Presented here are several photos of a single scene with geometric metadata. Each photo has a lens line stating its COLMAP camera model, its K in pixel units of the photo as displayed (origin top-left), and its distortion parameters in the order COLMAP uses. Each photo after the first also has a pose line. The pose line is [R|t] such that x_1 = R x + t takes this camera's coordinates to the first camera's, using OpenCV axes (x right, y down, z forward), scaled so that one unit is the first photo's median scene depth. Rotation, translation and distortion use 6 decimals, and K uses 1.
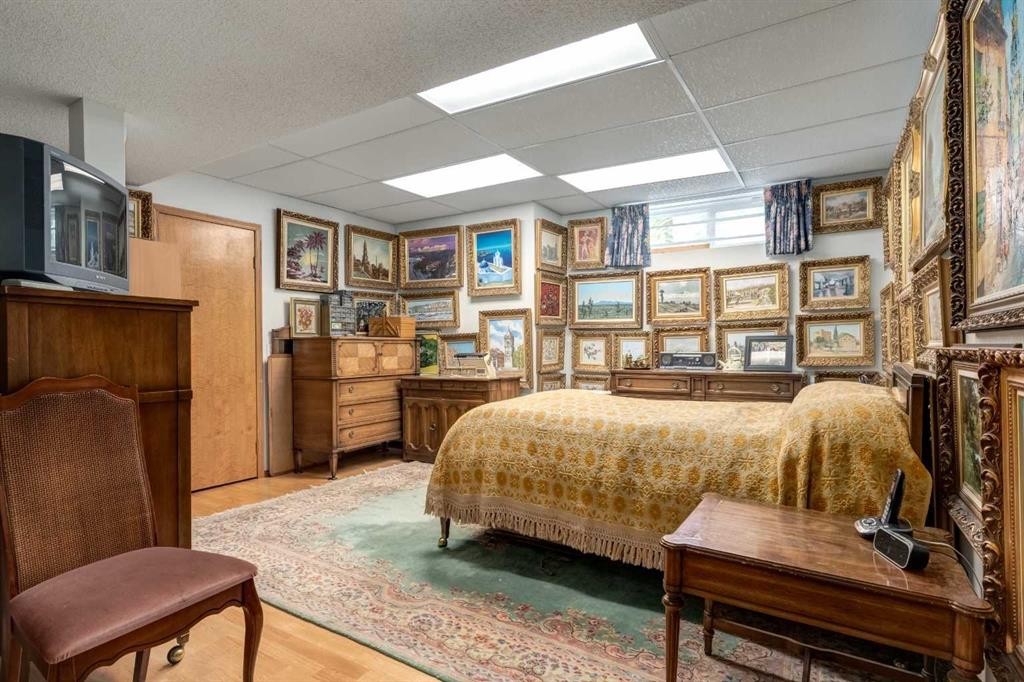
lens RADIAL K [[523.9, 0, 512.0], [0, 523.9, 341.0], [0, 0, 1]] dist [-0.000342, 0.000011]
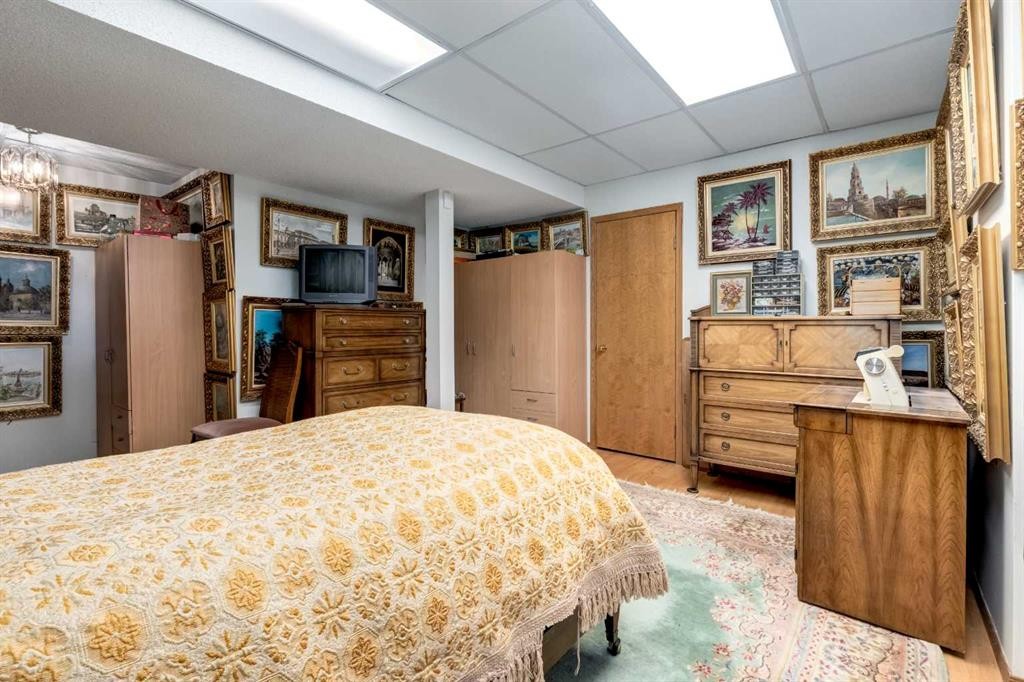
lens RADIAL K [[464.2, 0, 511.1], [0, 464.2, 325.1], [0, 0, 1]] dist [-0.000288, -0.000111]
pose [[-0.121354, 0.003174, -0.992604, 0.377015], [0.007974, 0.999966, 0.002223, -0.000257], [0.992577, -0.007645, -0.121375, 0.736522]]
